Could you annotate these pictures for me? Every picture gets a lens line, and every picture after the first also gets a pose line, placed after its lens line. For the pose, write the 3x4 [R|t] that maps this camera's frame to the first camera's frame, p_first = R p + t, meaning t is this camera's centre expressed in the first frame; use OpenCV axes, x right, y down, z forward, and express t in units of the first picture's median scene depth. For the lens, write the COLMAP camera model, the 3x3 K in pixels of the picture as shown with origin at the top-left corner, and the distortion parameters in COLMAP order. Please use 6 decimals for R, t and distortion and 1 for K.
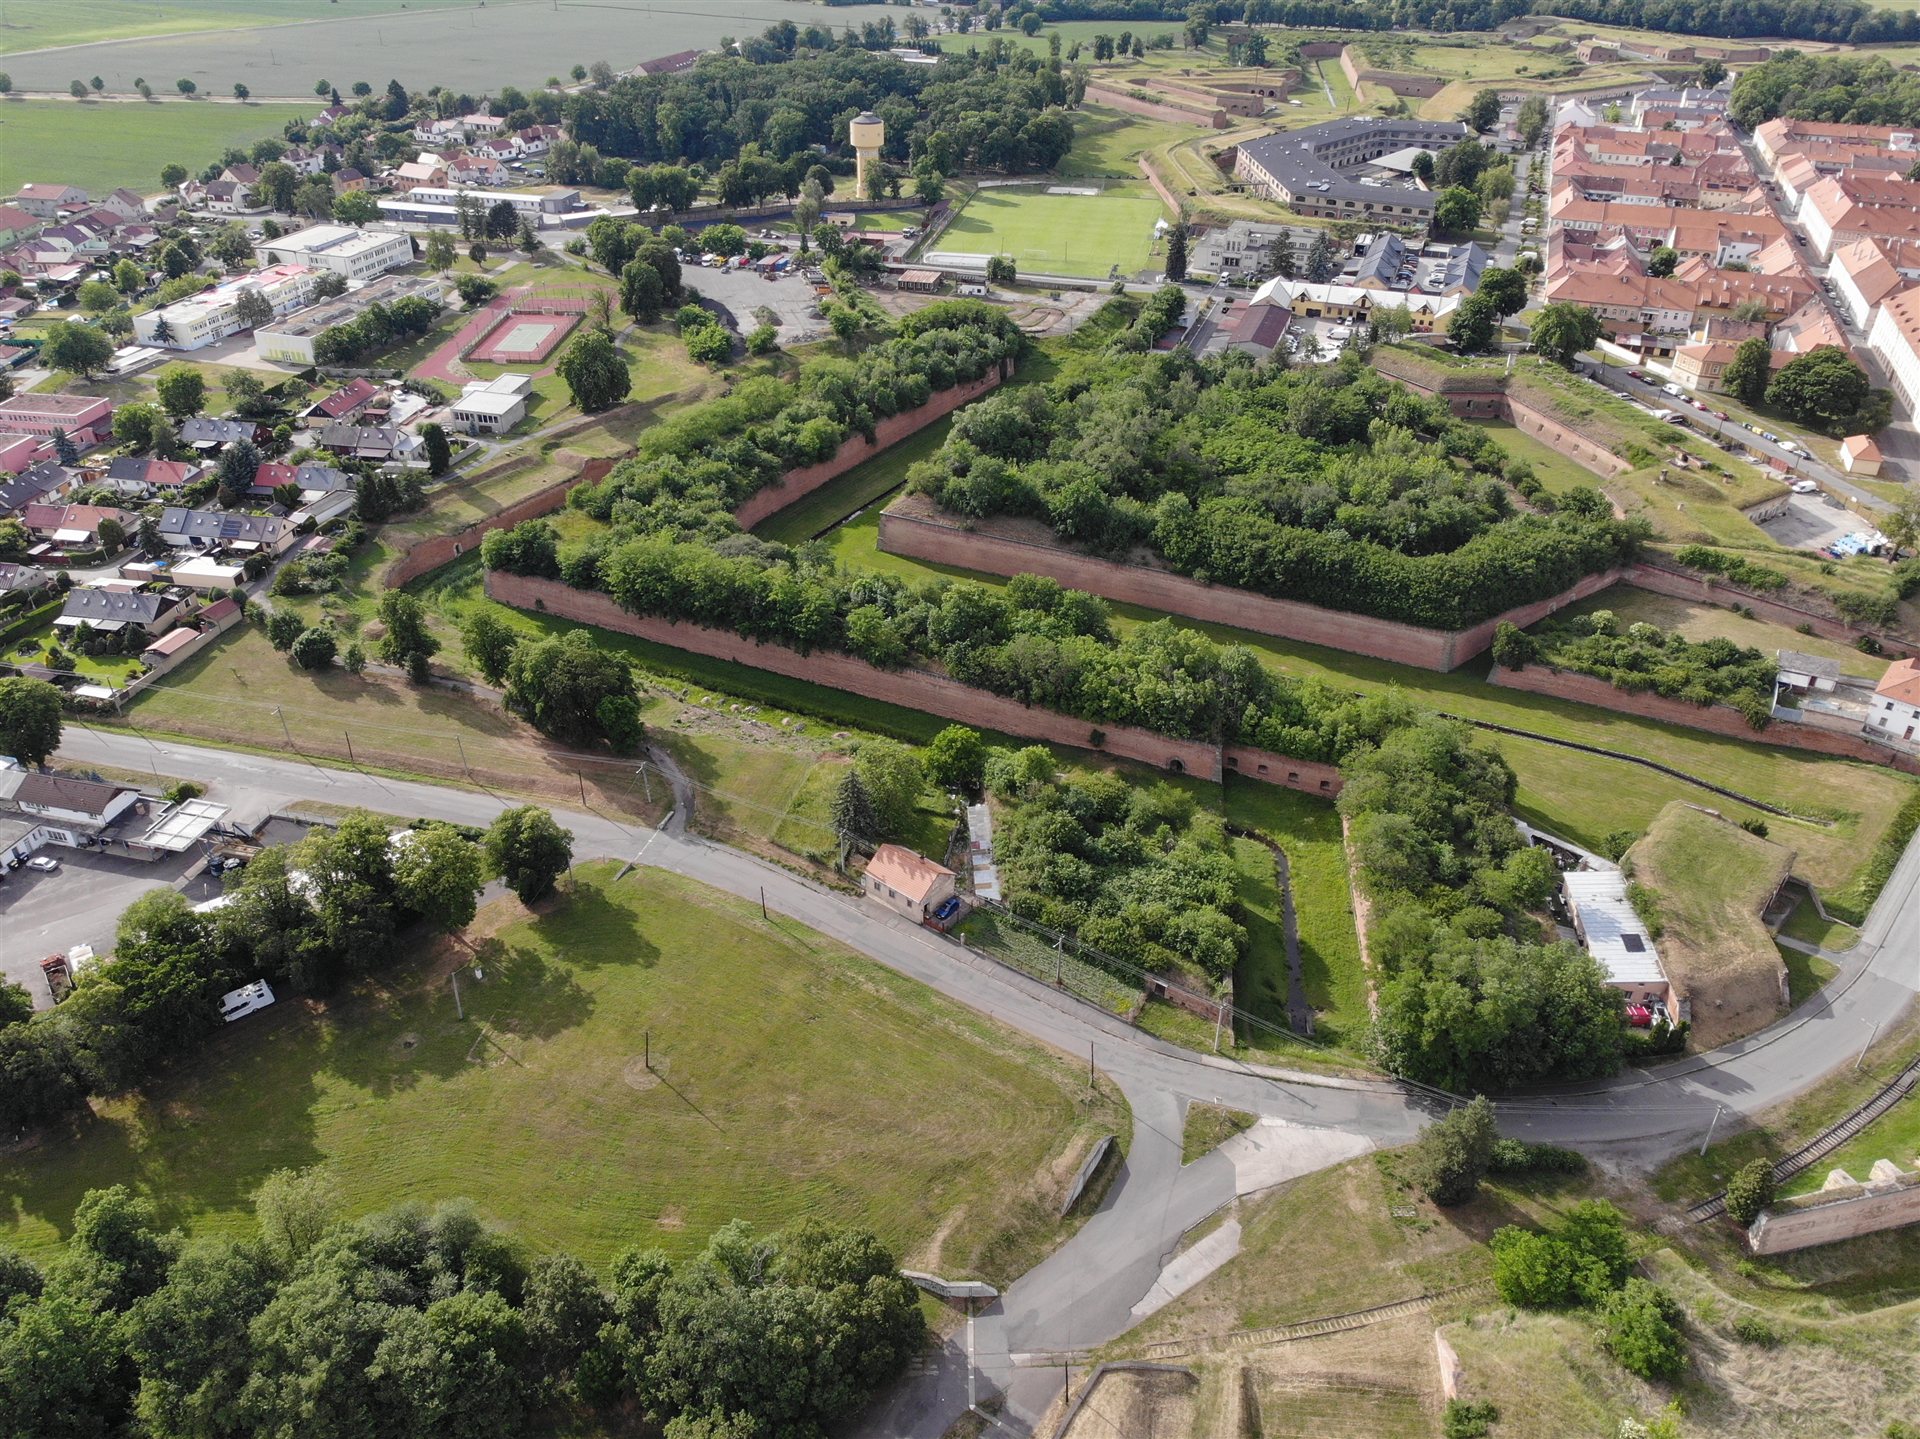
lens RADIAL K [[1437.8, 0, 956.2], [0, 1437.8, 712.7], [0, 0, 1]] dist [-0.005032, -0.002470]
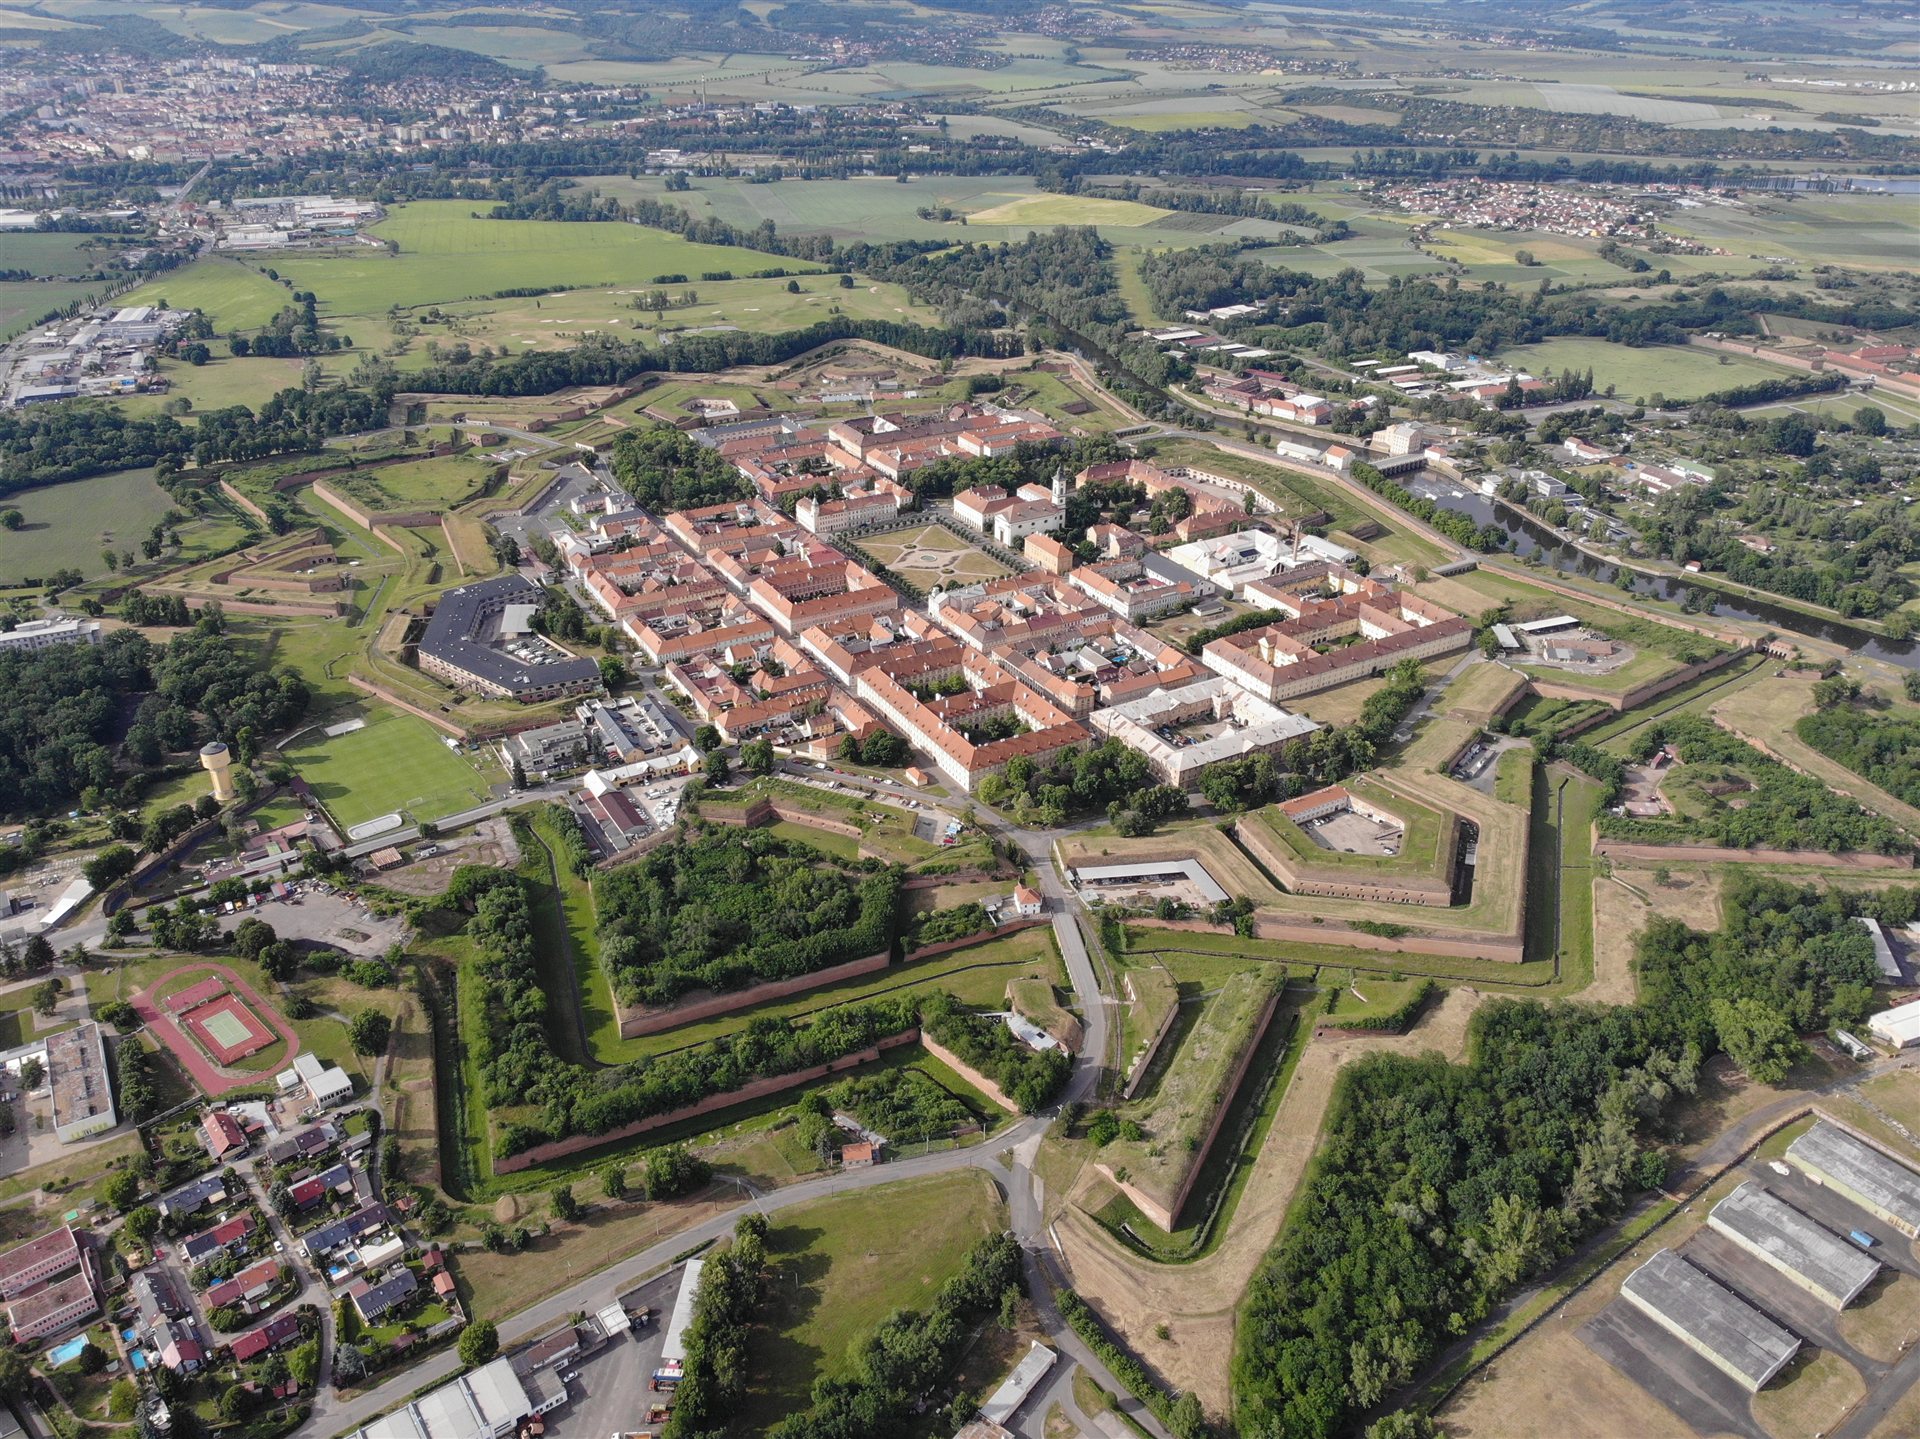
lens RADIAL K [[1437.8, 0, 957.0], [0, 1437.8, 707.0], [0, 0, 1]] dist [-0.005032, -0.002470]
pose [[0.640967, -0.359052, 0.678412, -1.178080], [0.407059, 0.908328, 0.096145, -0.675126], [-0.650742, 0.214528, 0.728363, -1.015568]]
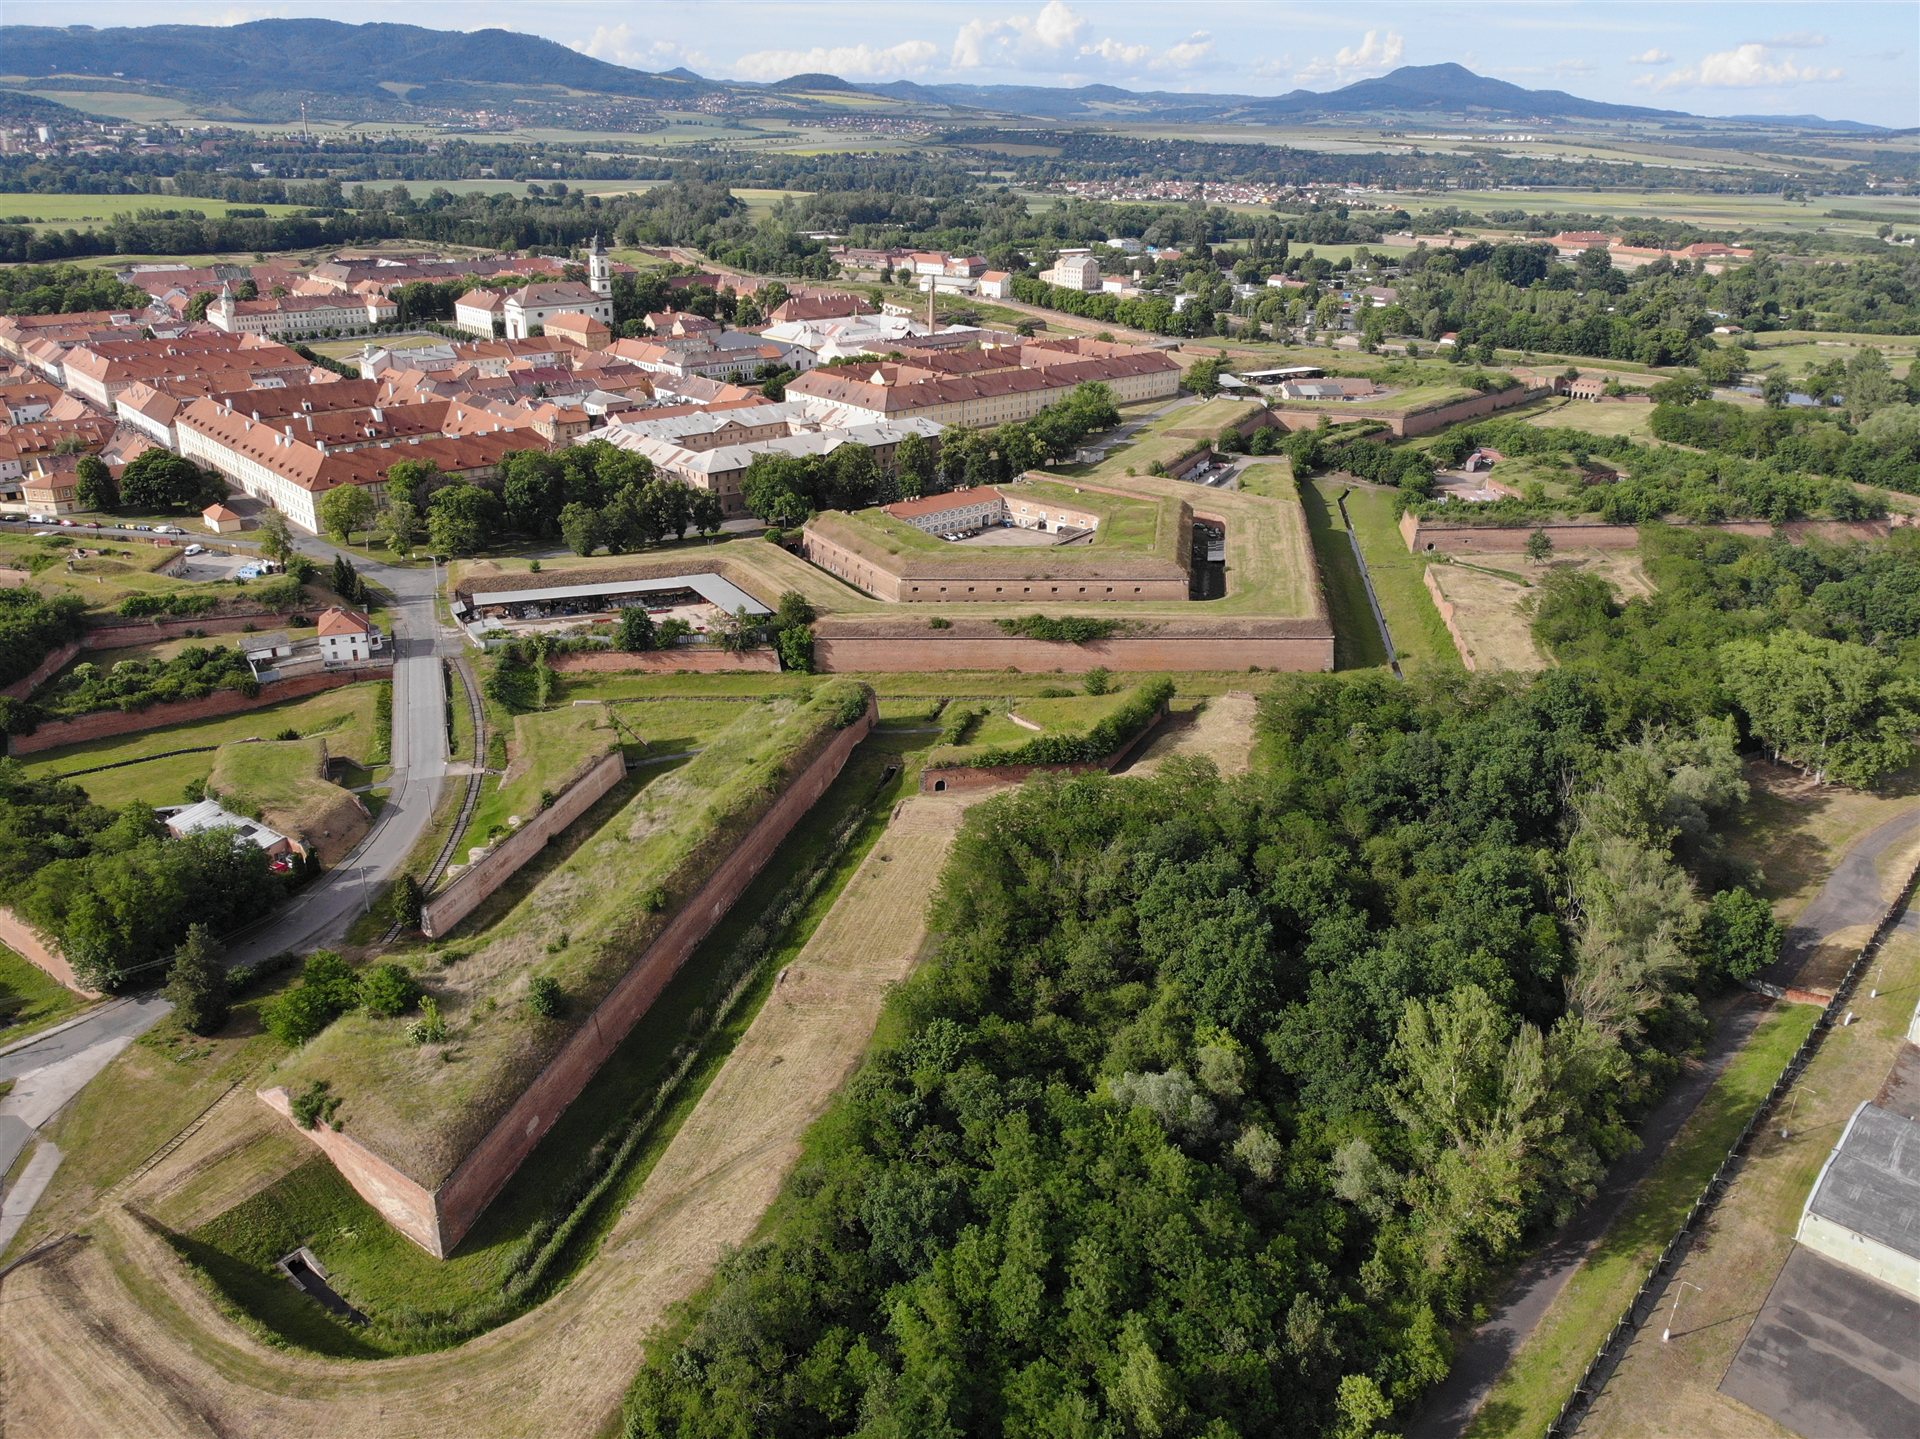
lens RADIAL K [[1437.8, 0, 955.1], [0, 1437.8, 710.0], [0, 0, 1]] dist [-0.005032, -0.002470]
pose [[0.475184, -0.337048, 0.812772, -0.159401], [0.456301, 0.884200, 0.099894, 0.177310], [-0.752323, 0.323401, 0.573953, -0.150303]]
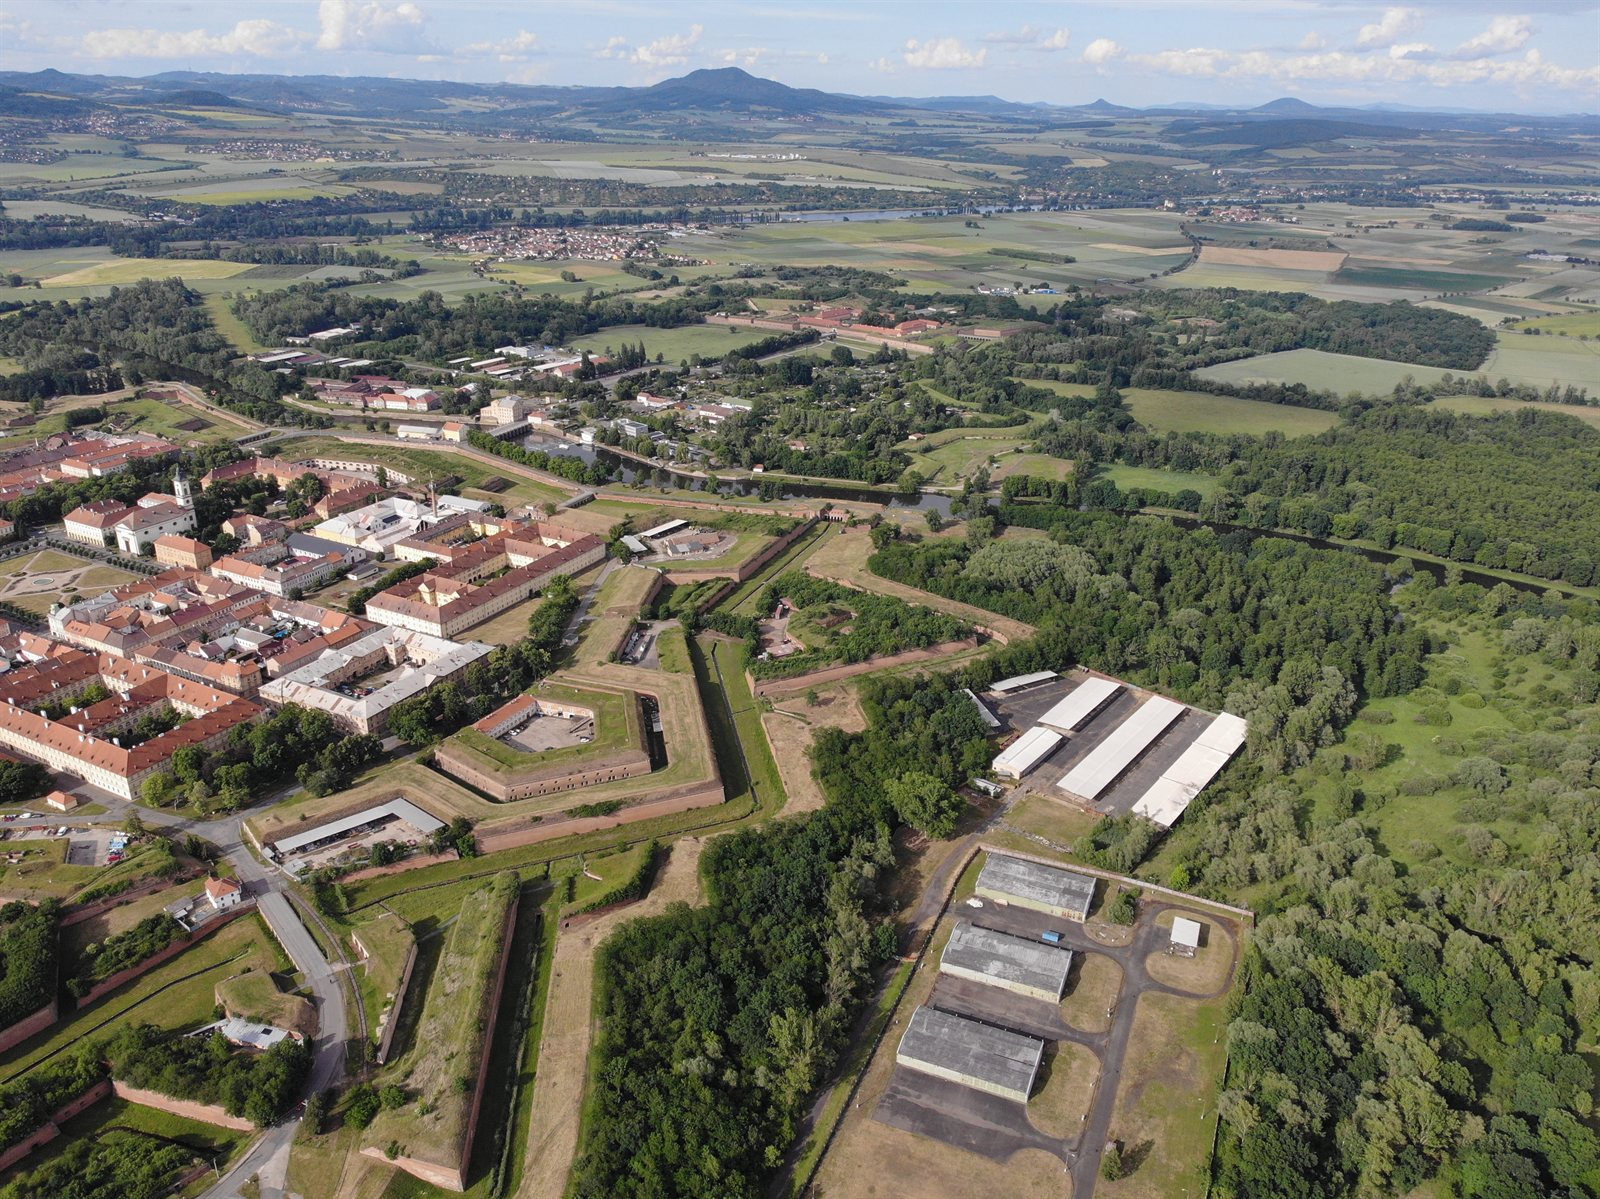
lens RADIAL K [[1198.1, 0, 792.4], [0, 1198.1, 583.6], [0, 0, 1]] dist [-0.005032, -0.002470]
pose [[0.144216, -0.379668, 0.913813, -0.886975], [0.515817, 0.816924, 0.258008, -0.473648], [-0.844473, 0.434152, 0.313653, -0.714244]]
